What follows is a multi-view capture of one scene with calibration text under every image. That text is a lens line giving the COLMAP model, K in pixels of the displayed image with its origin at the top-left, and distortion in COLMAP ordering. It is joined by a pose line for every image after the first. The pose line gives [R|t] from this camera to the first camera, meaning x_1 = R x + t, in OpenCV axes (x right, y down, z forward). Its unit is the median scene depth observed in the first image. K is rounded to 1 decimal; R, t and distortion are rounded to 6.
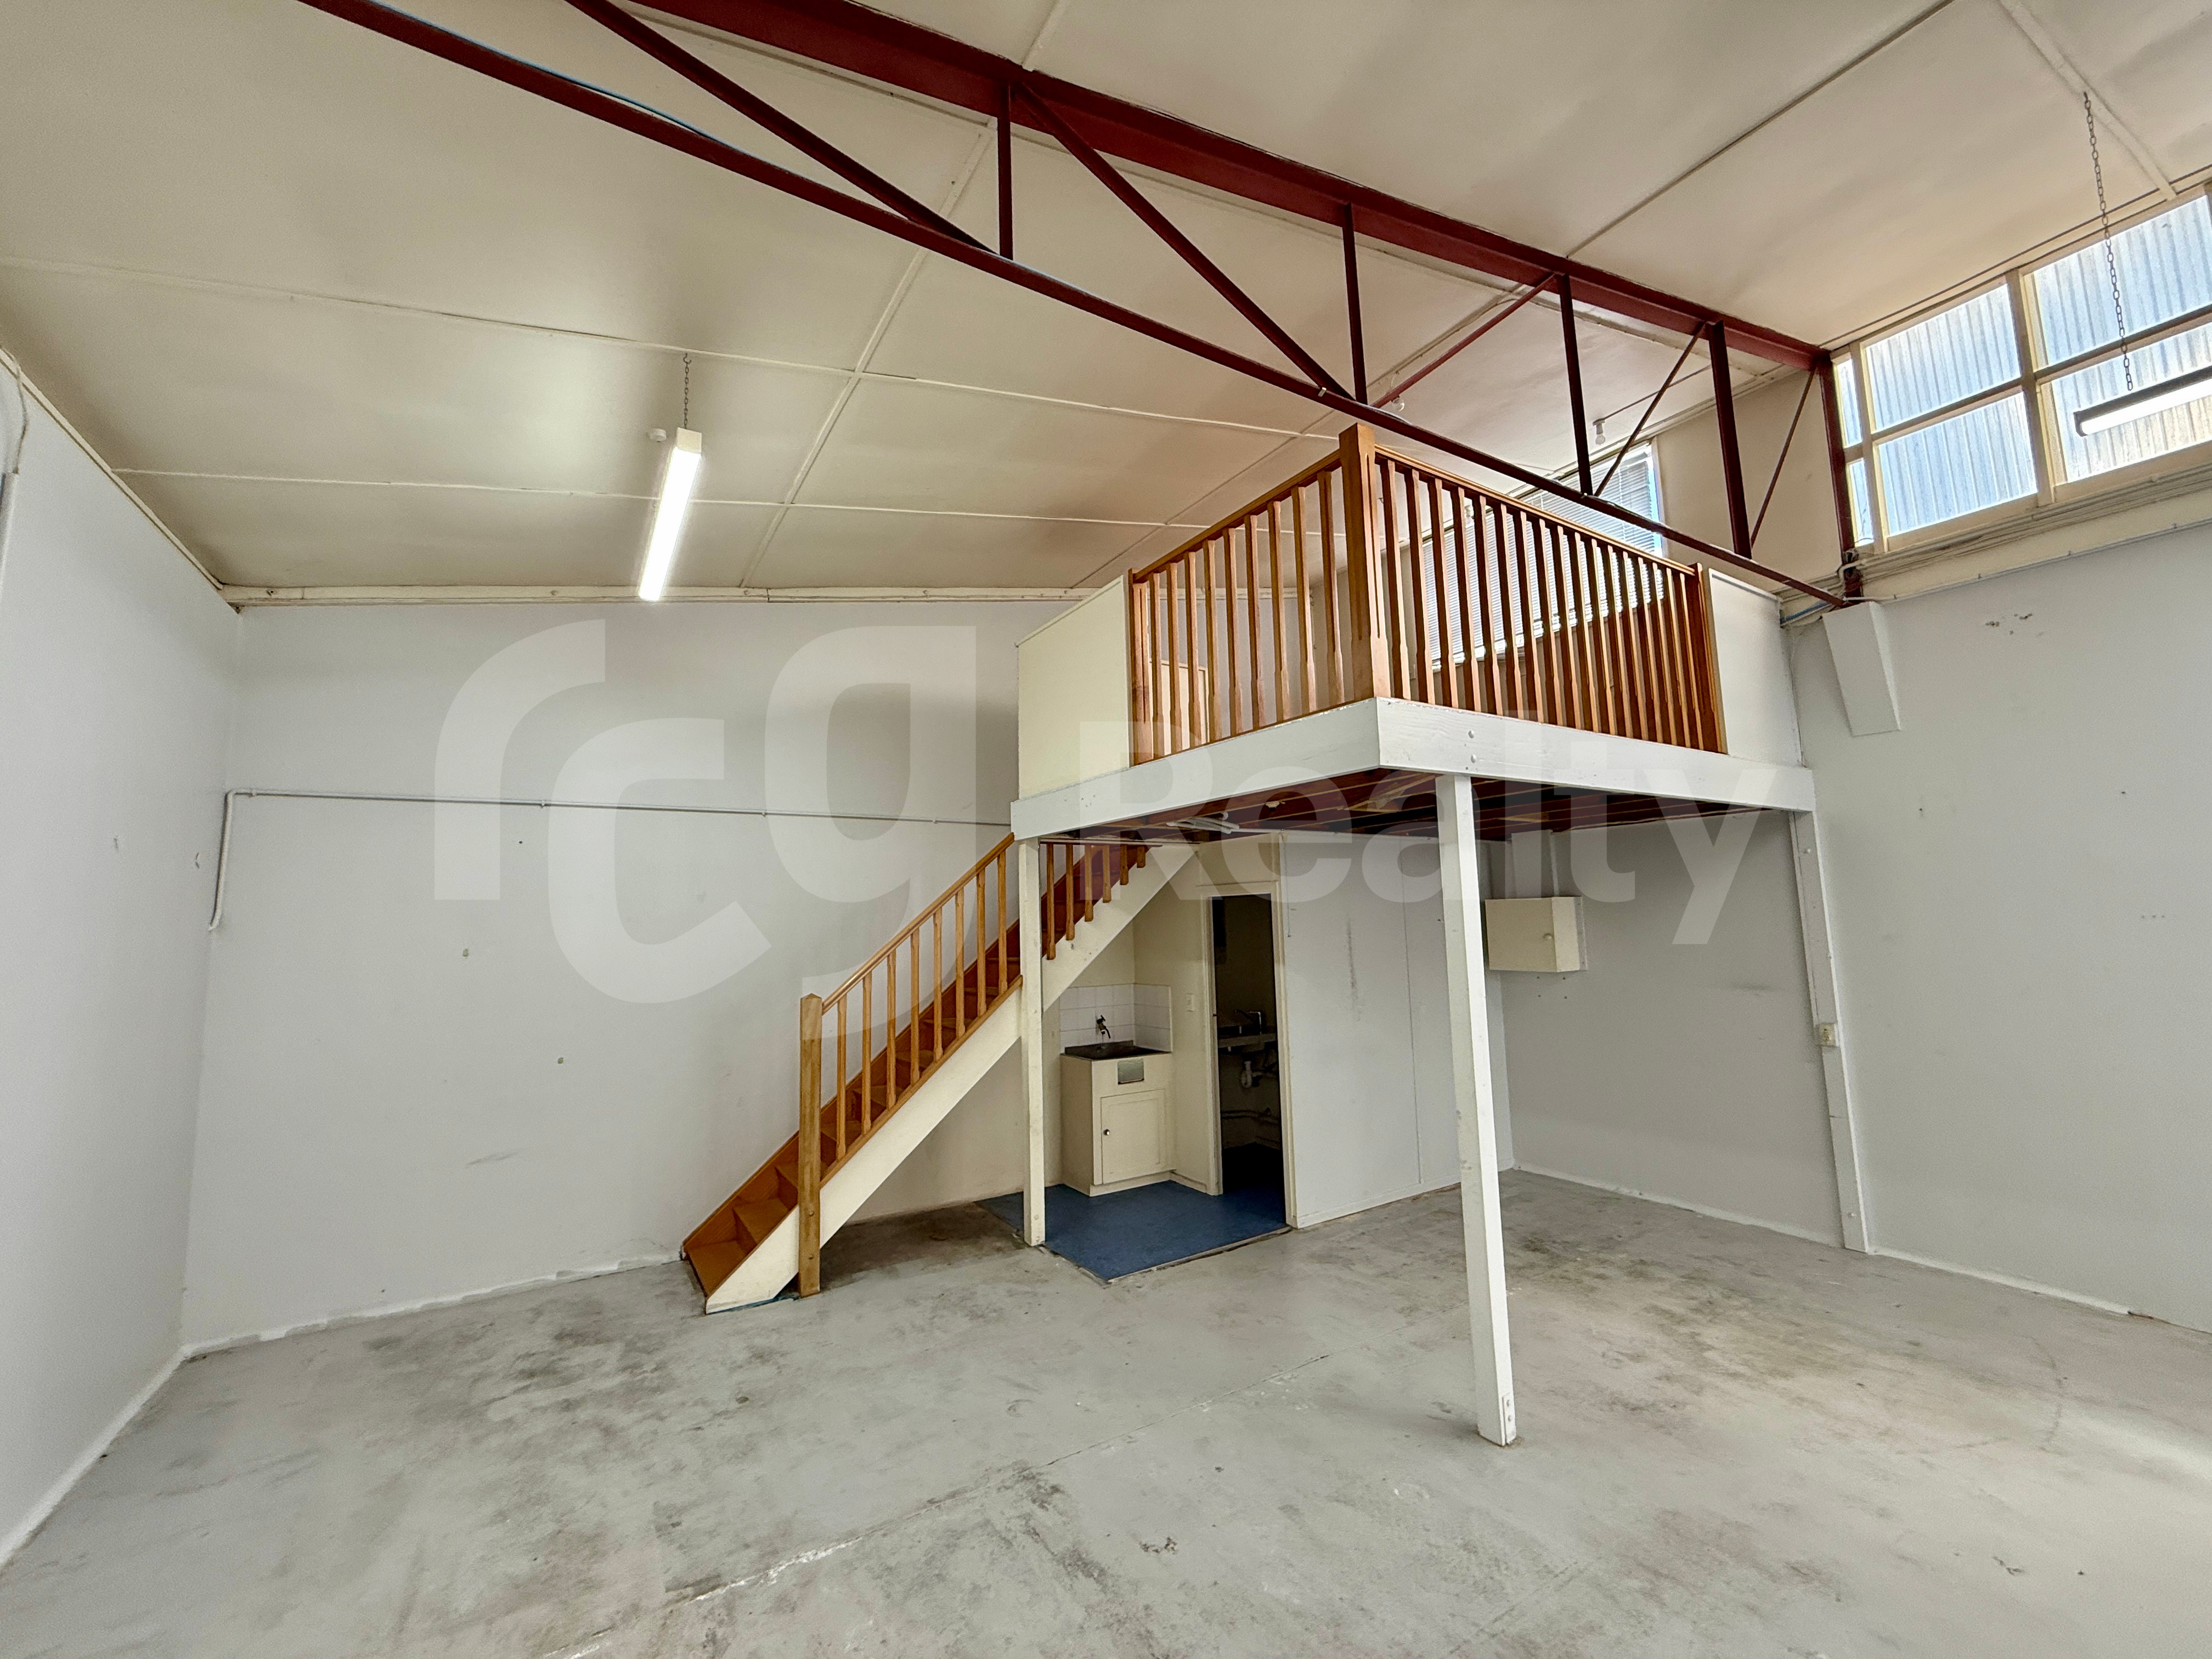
lens RADIAL K [[875.6, 0, 1097.9], [0, 875.6, 829.2], [0, 0, 1]] dist [-0.000052, 0.000696]
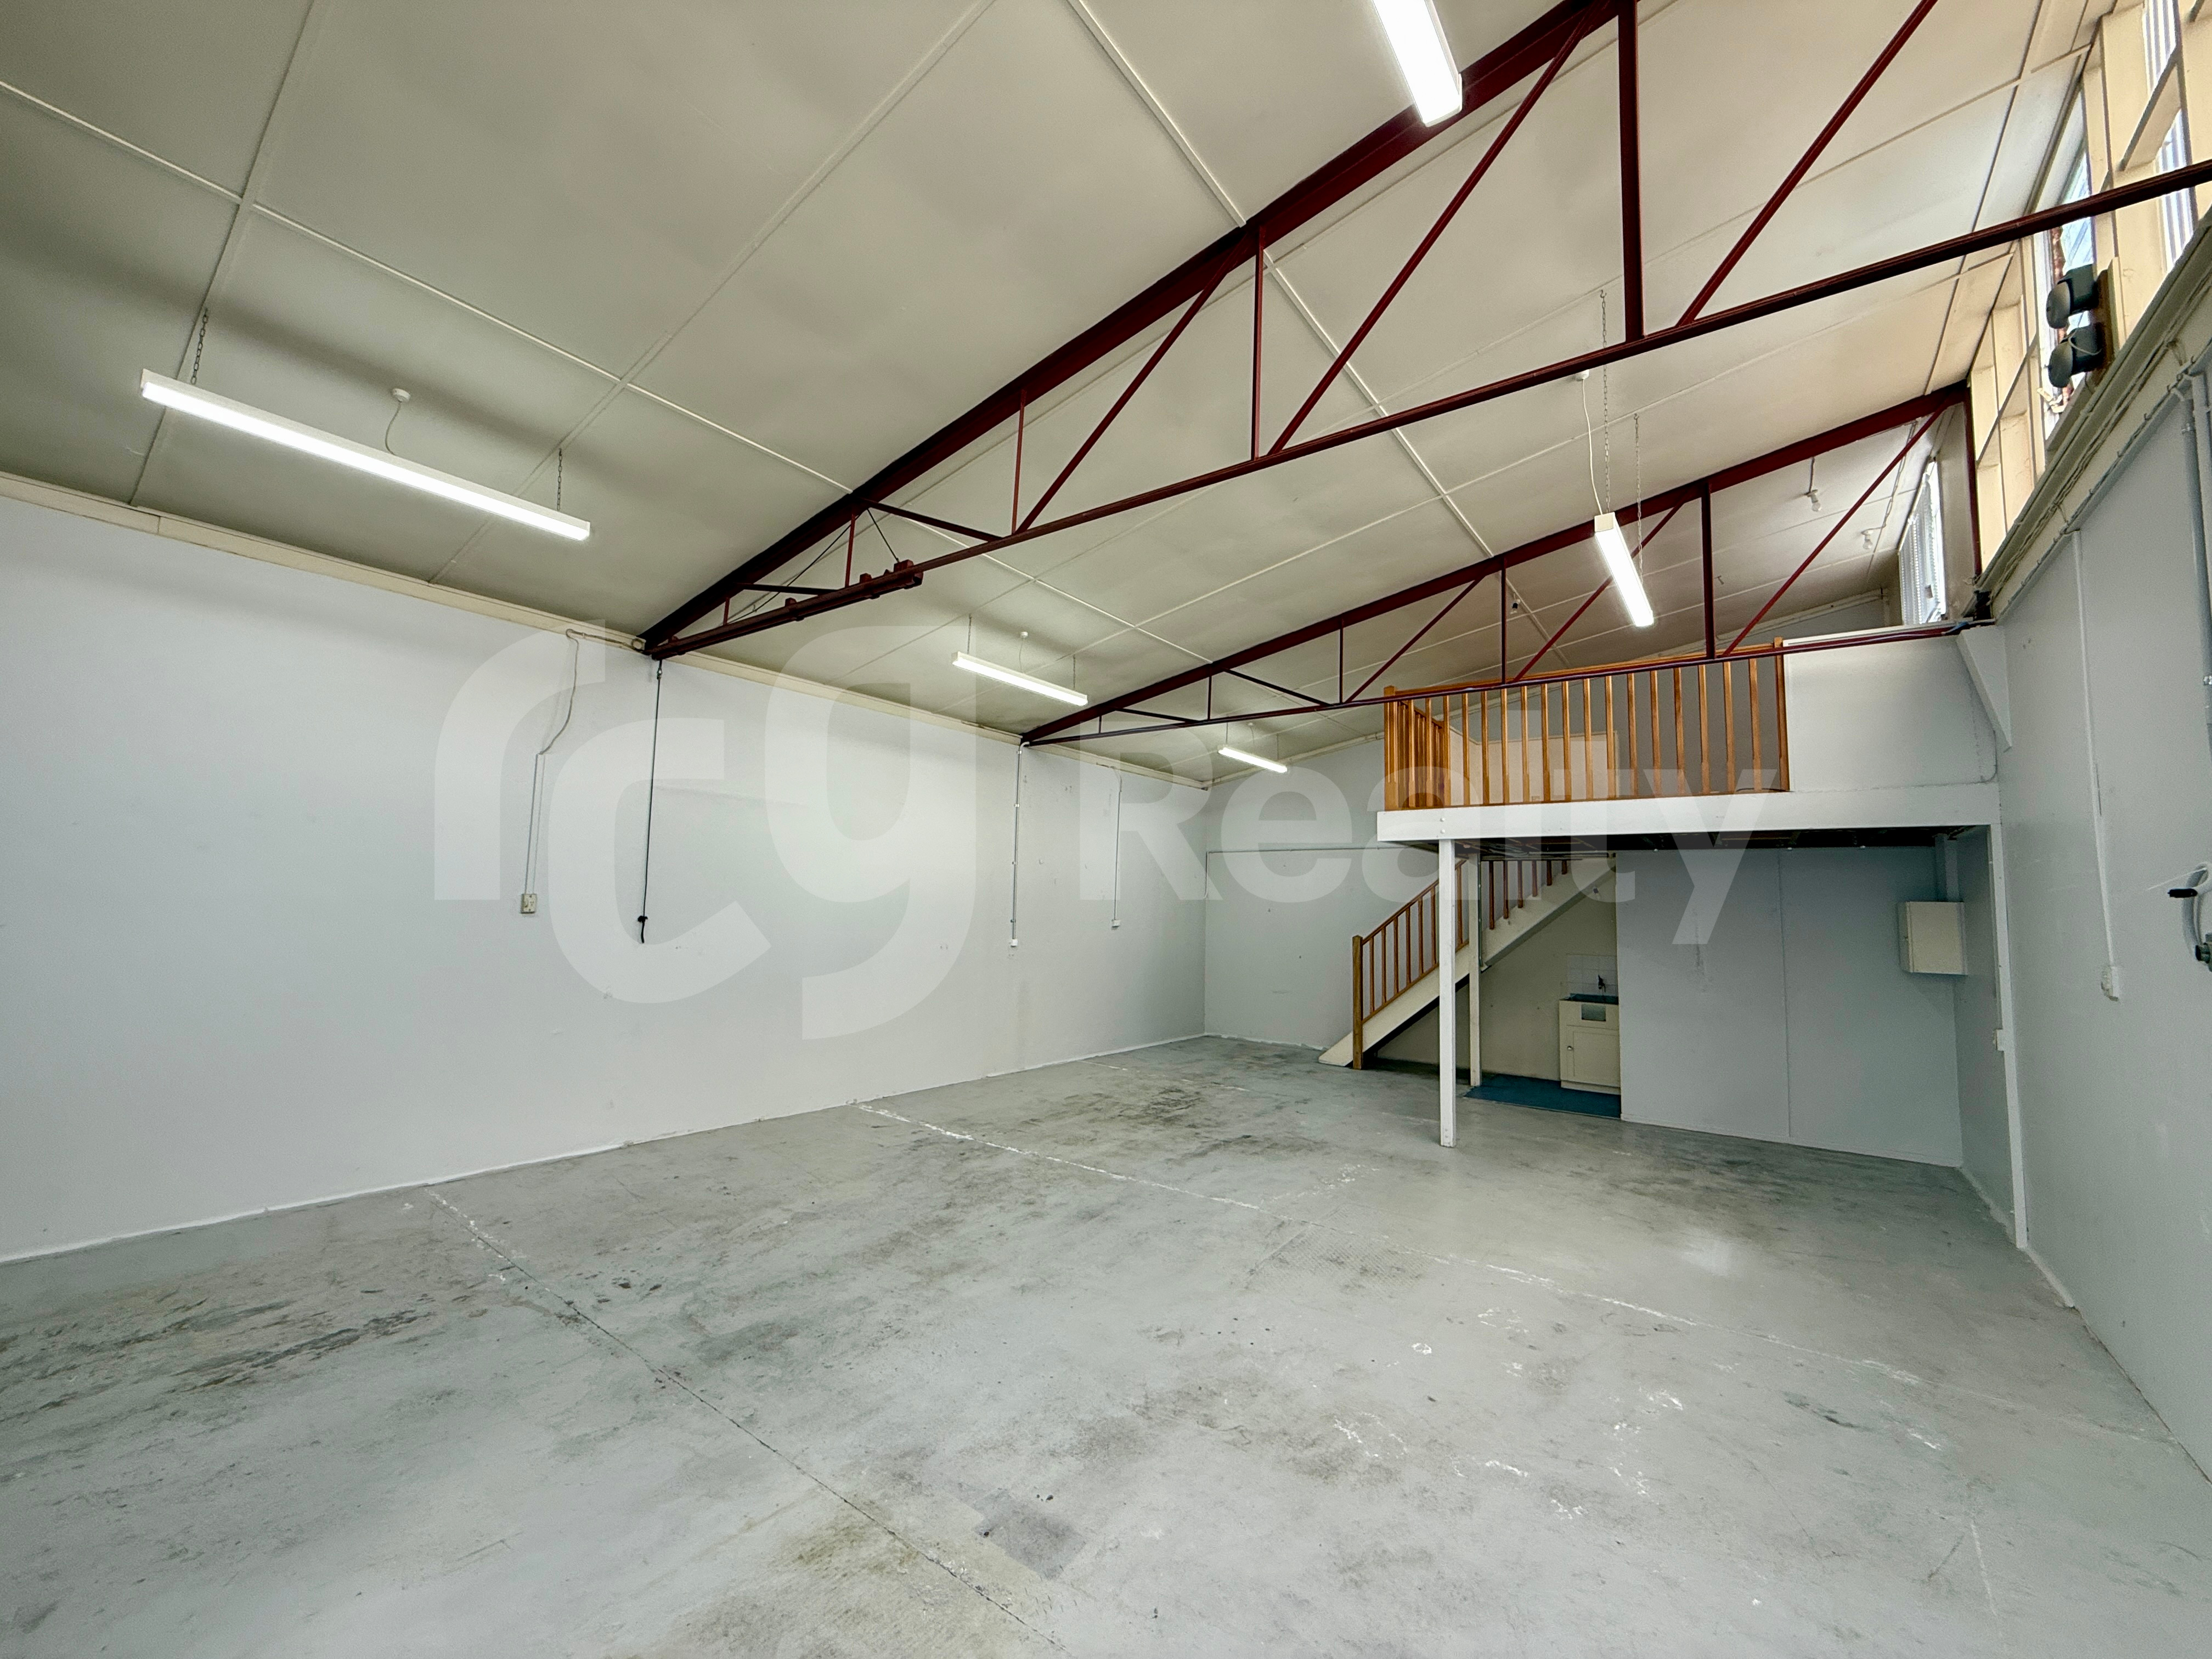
lens RADIAL K [[875.6, 0, 1097.9], [0, 875.6, 829.2], [0, 0, 1]] dist [-0.000052, 0.000696]
pose [[0.386408, -0.040187, -0.921452, 1.620342], [0.067234, 0.997620, -0.015314, -0.090142], [0.919874, -0.056035, 0.388190, -0.454378]]
